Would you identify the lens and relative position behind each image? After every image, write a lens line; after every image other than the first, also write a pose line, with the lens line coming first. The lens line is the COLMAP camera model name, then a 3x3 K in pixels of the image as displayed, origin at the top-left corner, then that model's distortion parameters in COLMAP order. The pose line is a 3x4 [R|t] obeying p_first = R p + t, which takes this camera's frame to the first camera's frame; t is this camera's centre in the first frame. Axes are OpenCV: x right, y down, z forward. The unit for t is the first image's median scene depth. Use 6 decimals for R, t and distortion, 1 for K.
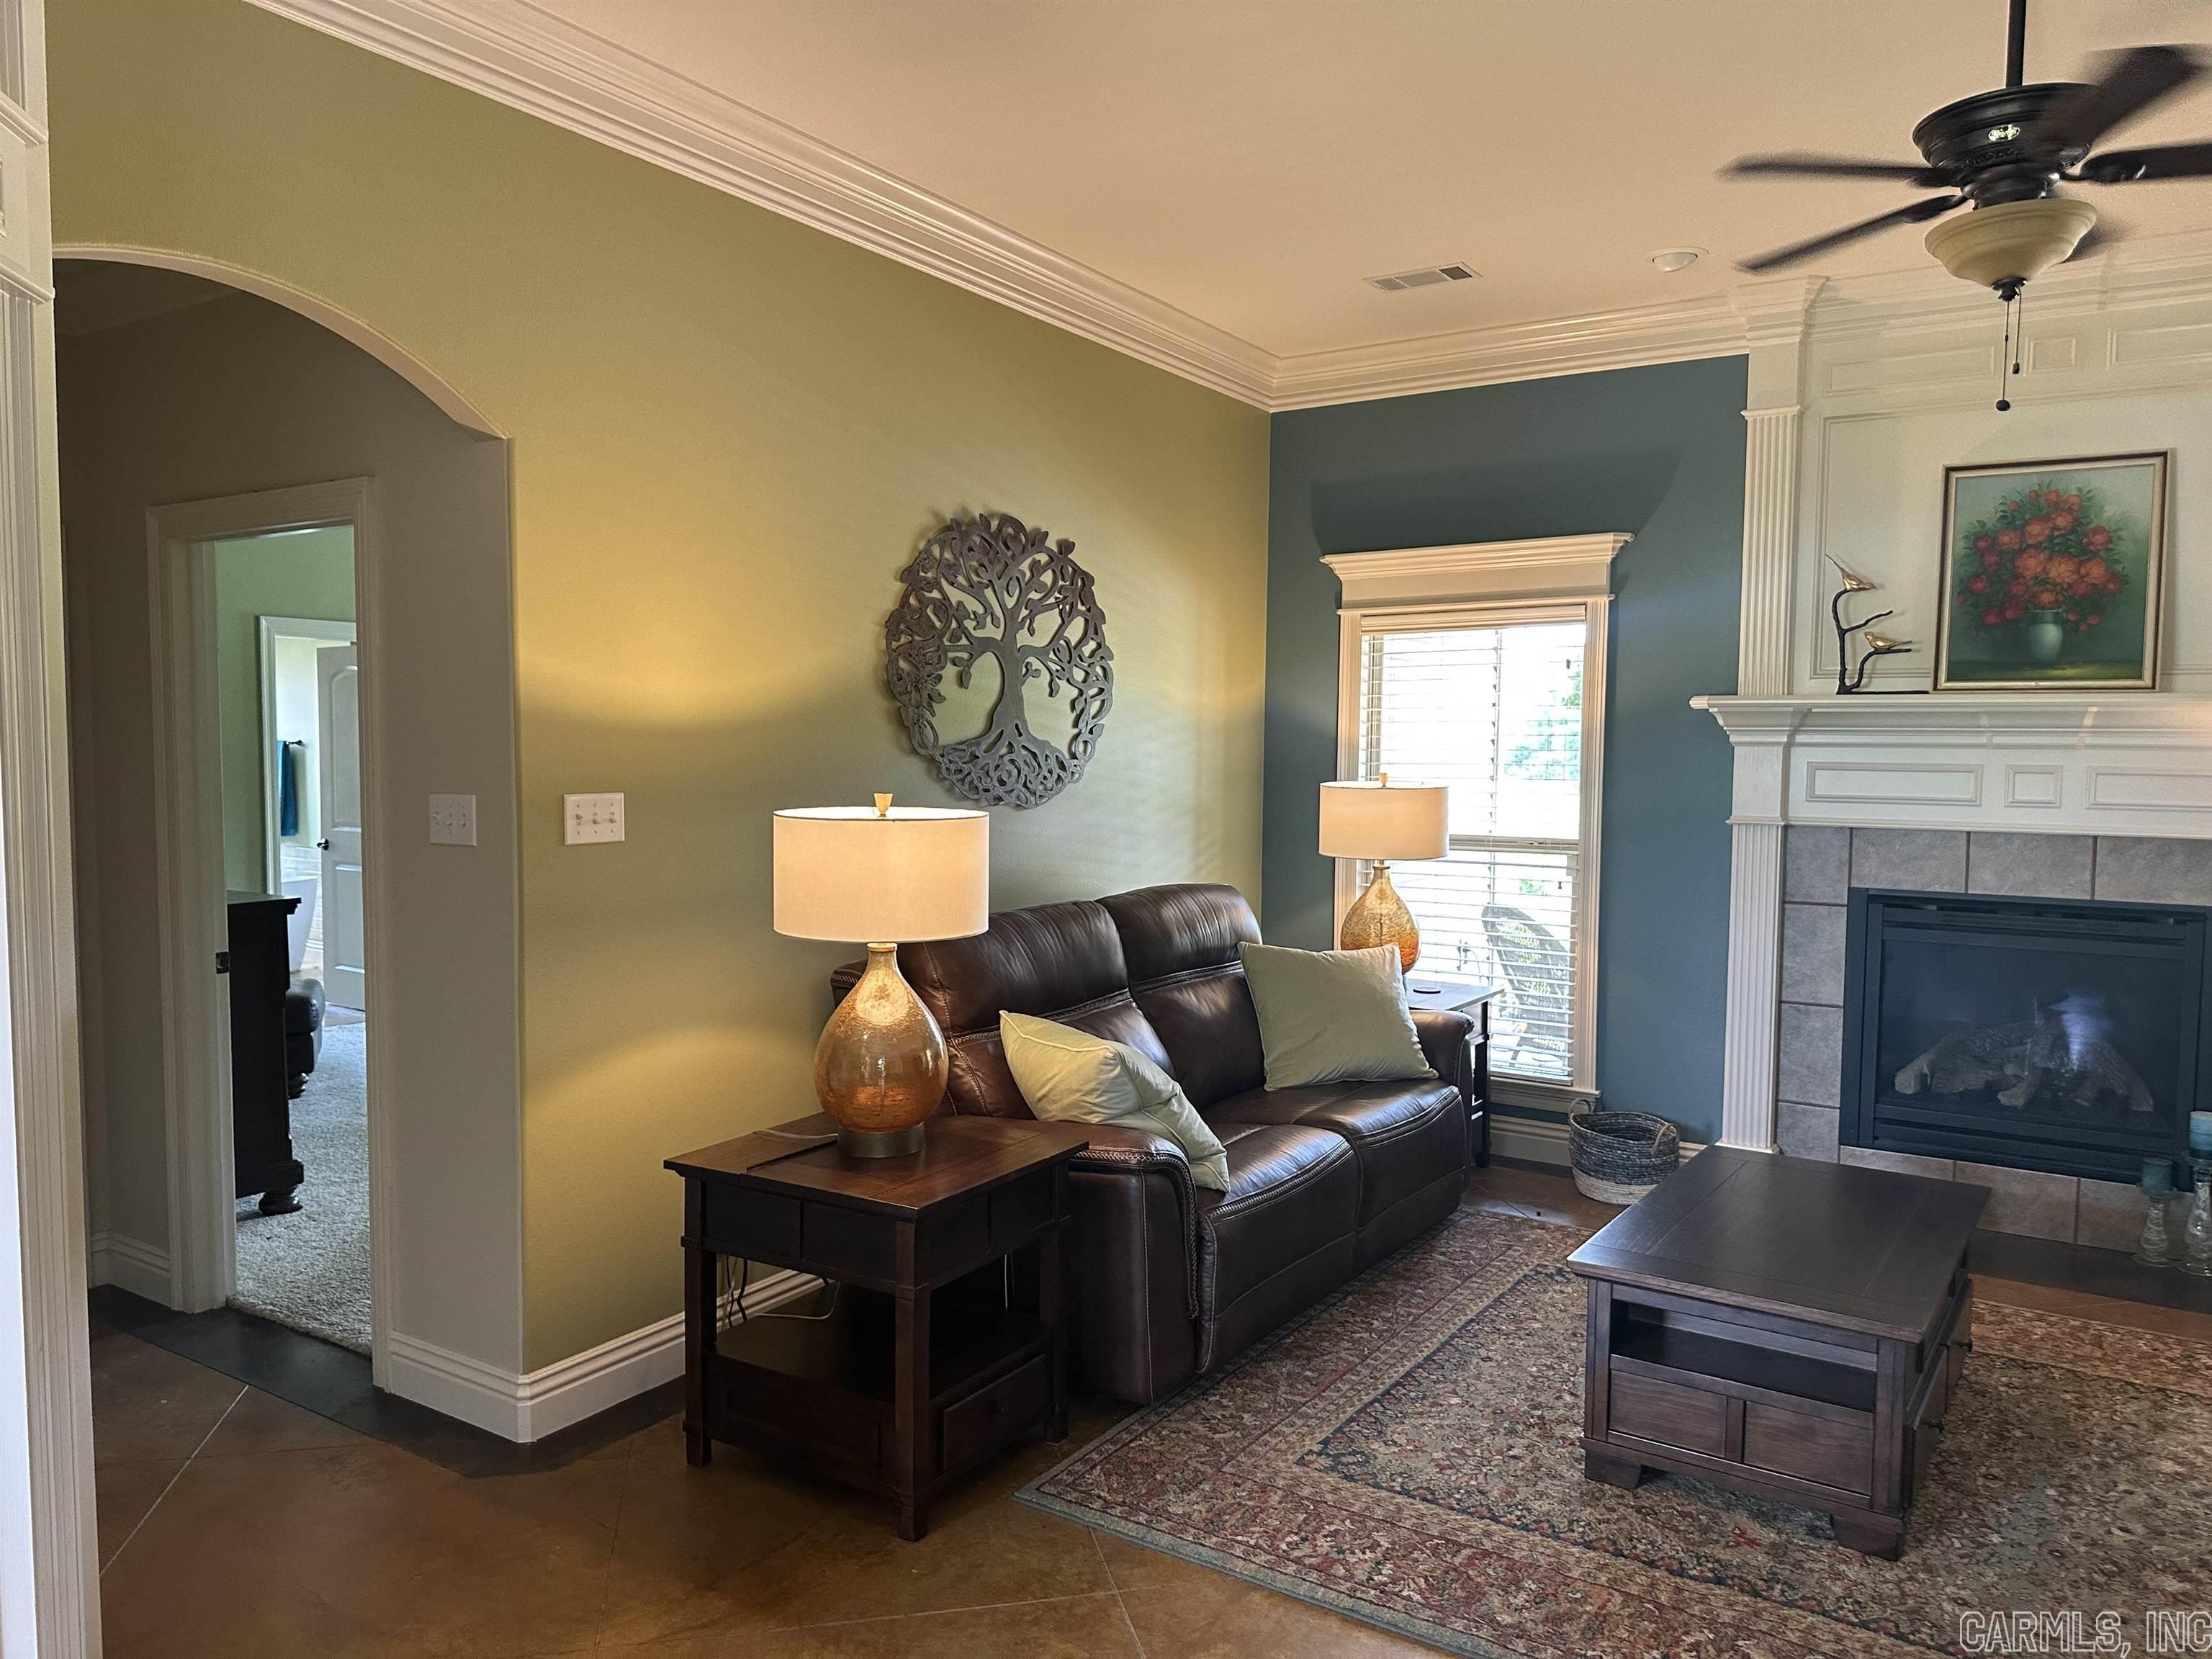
lens RADIAL K [[1567.3, 0, 1106.0], [0, 1567.3, 829.5], [0, 0, 1]] dist [0.092952, -0.118270]
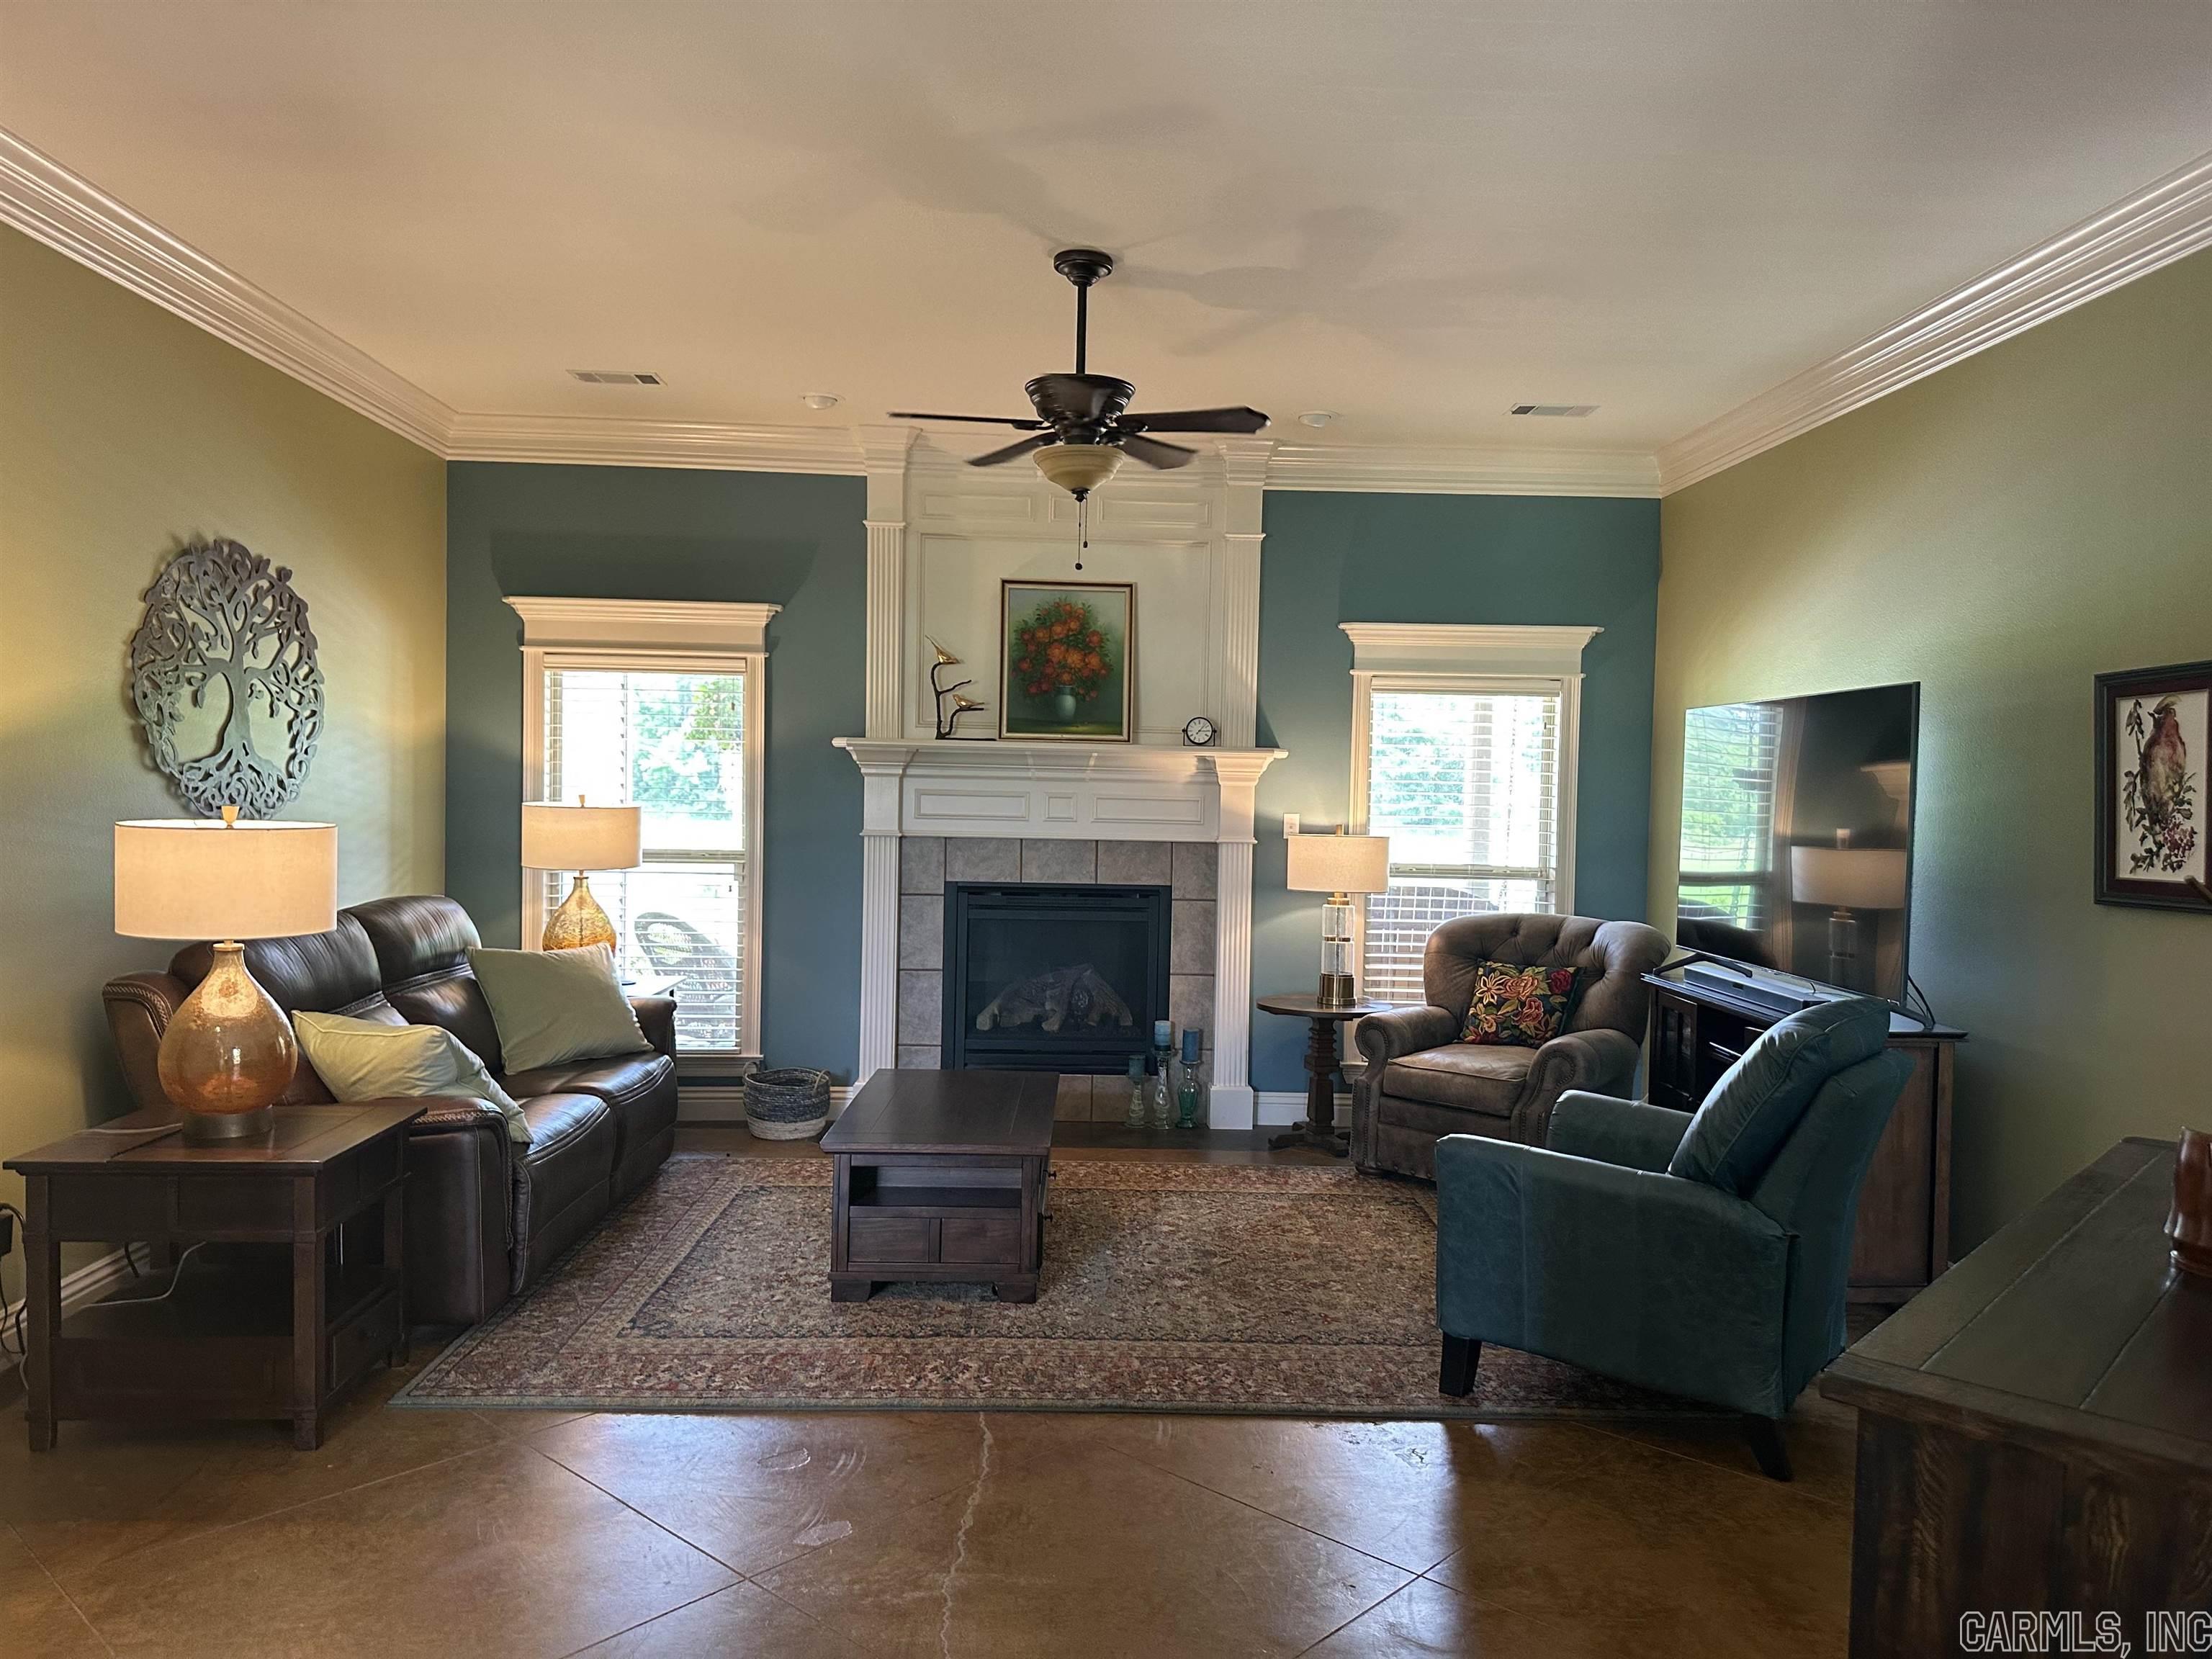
lens RADIAL K [[1576.0, 0, 1105.2], [0, 1576.0, 823.9], [0, 0, 1]] dist [0.125946, -0.153133]
pose [[0.820431, -0.004229, 0.571730, -0.207729], [0.016760, 0.999721, -0.016656, 0.013161], [-0.571500, 0.023248, 0.820272, -0.200077]]
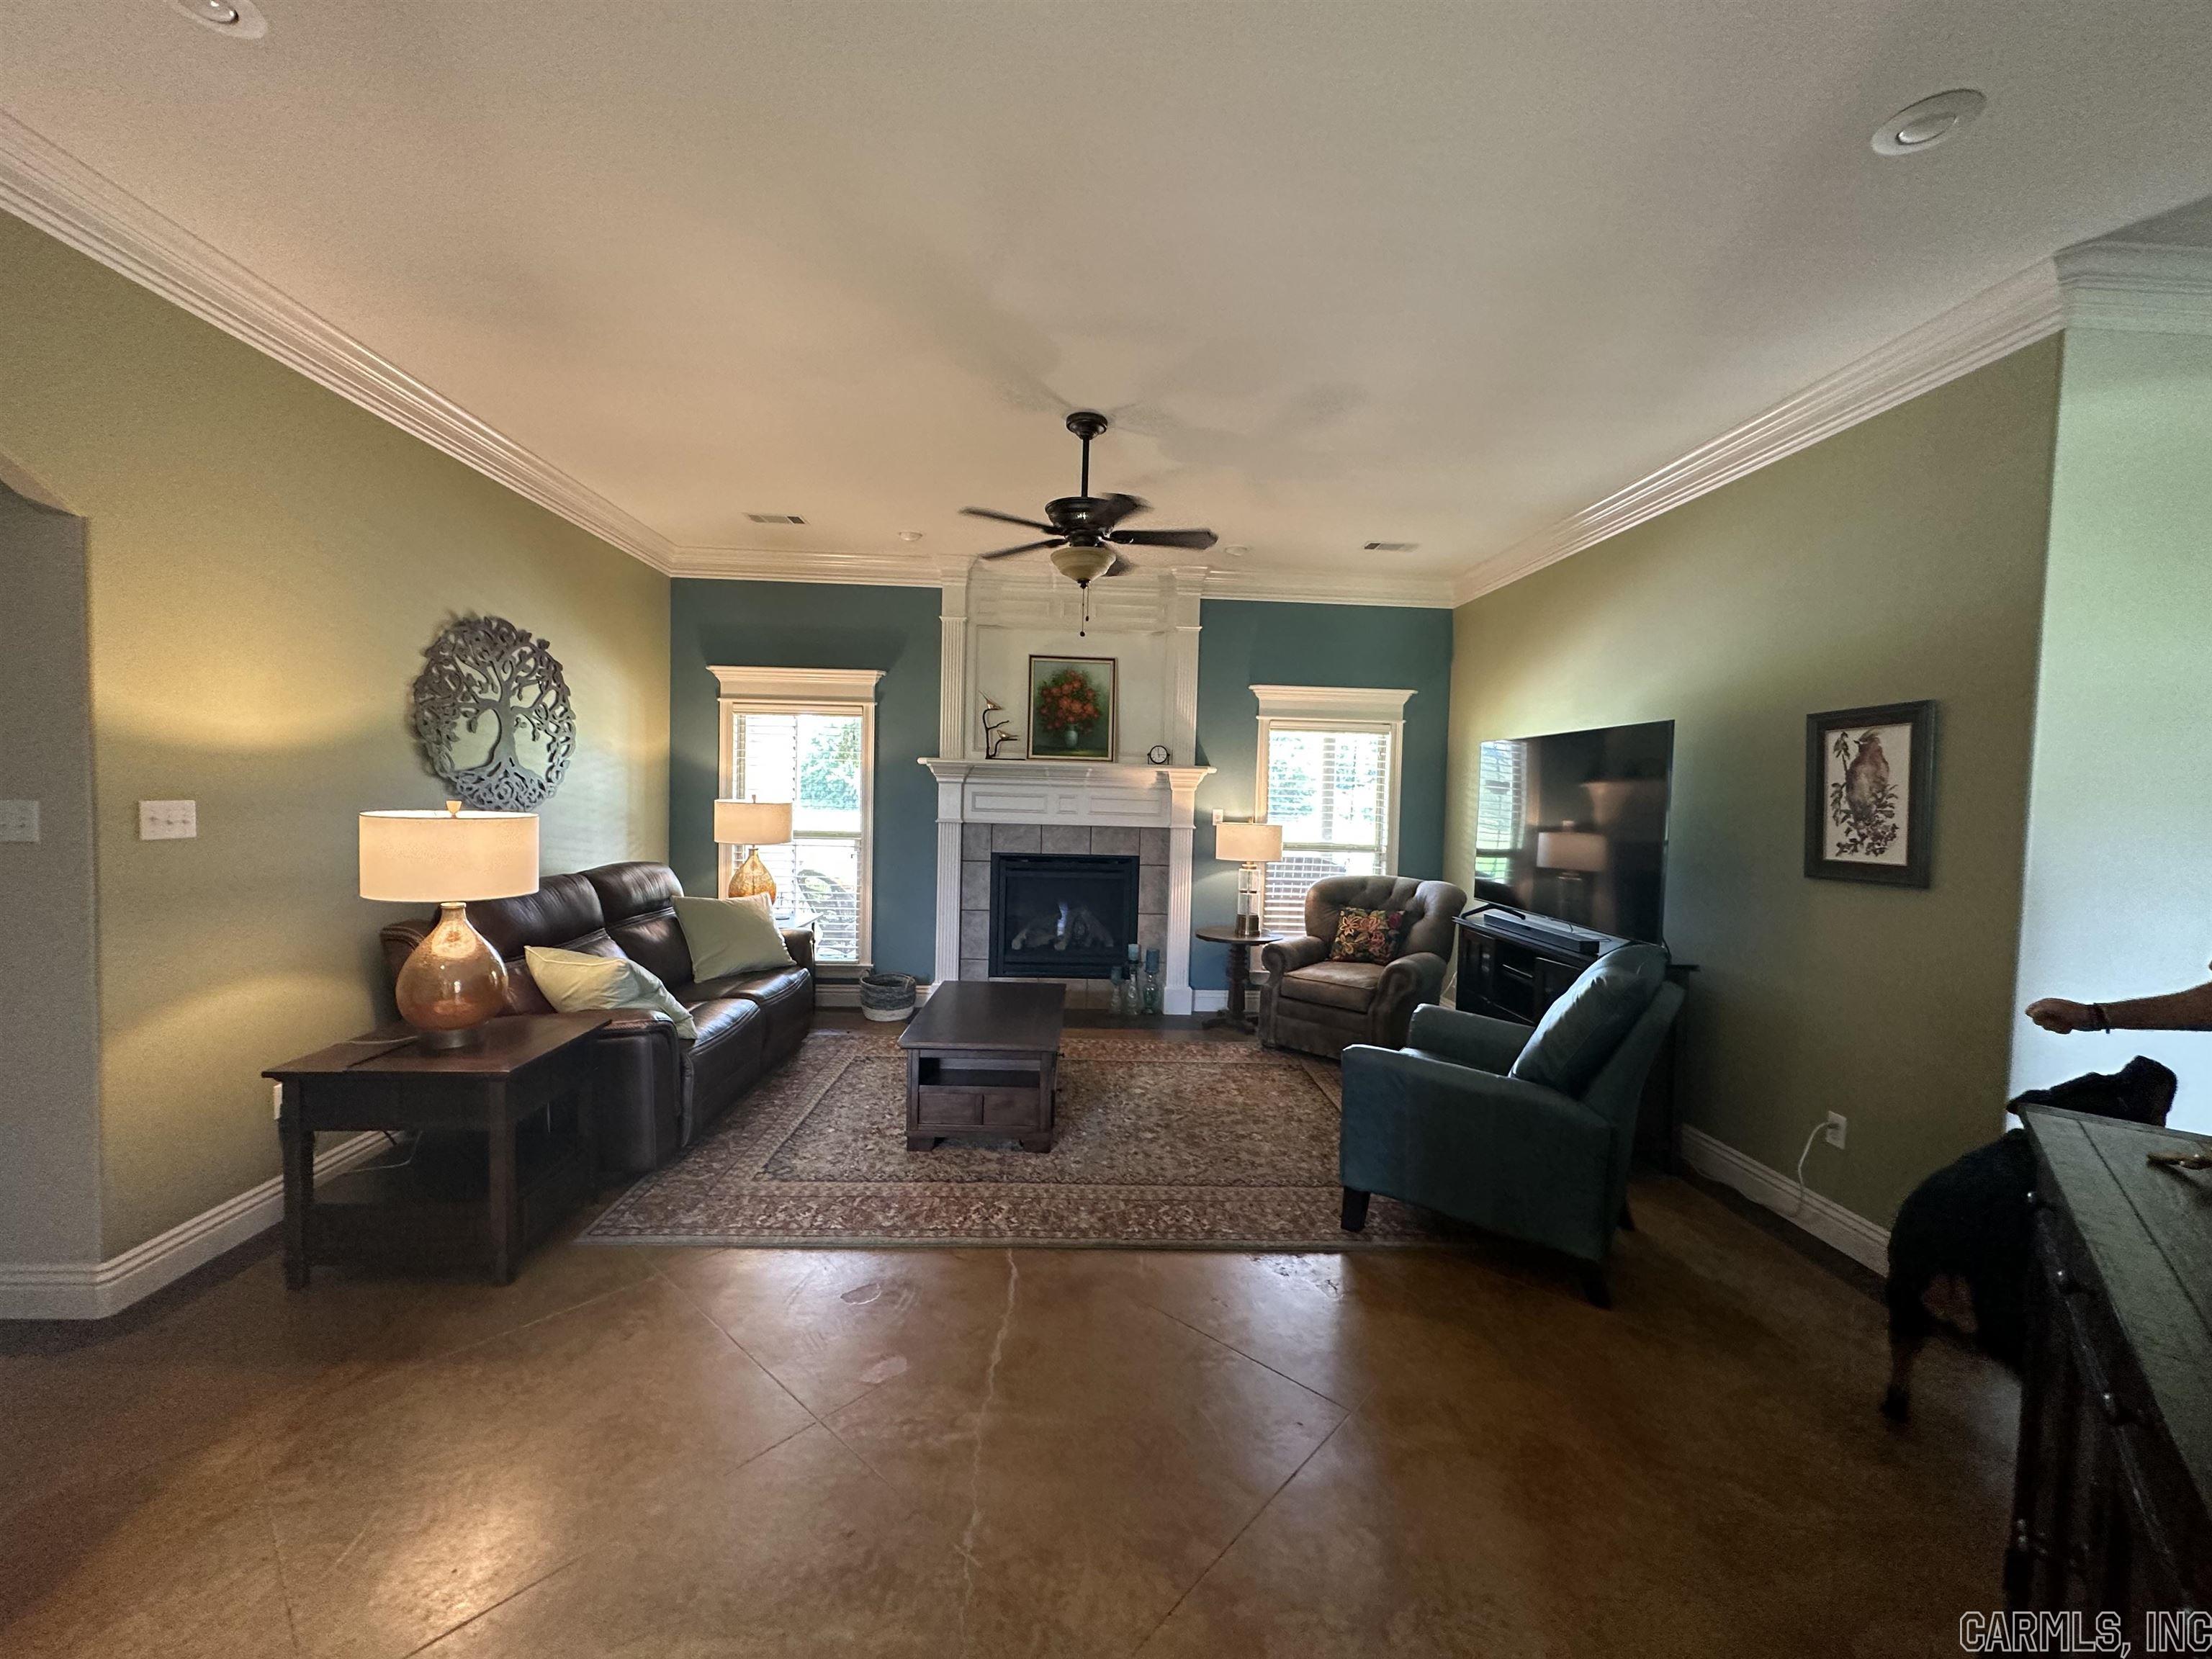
lens RADIAL K [[892.7, 0, 1094.8], [0, 892.7, 826.1], [0, 0, 1]] dist [0.021989, 0.000095]
pose [[0.817302, -0.008409, 0.576148, -0.102085], [0.011777, 0.999928, -0.002113, 0.006643], [-0.576089, 0.008512, 0.817342, -0.032630]]
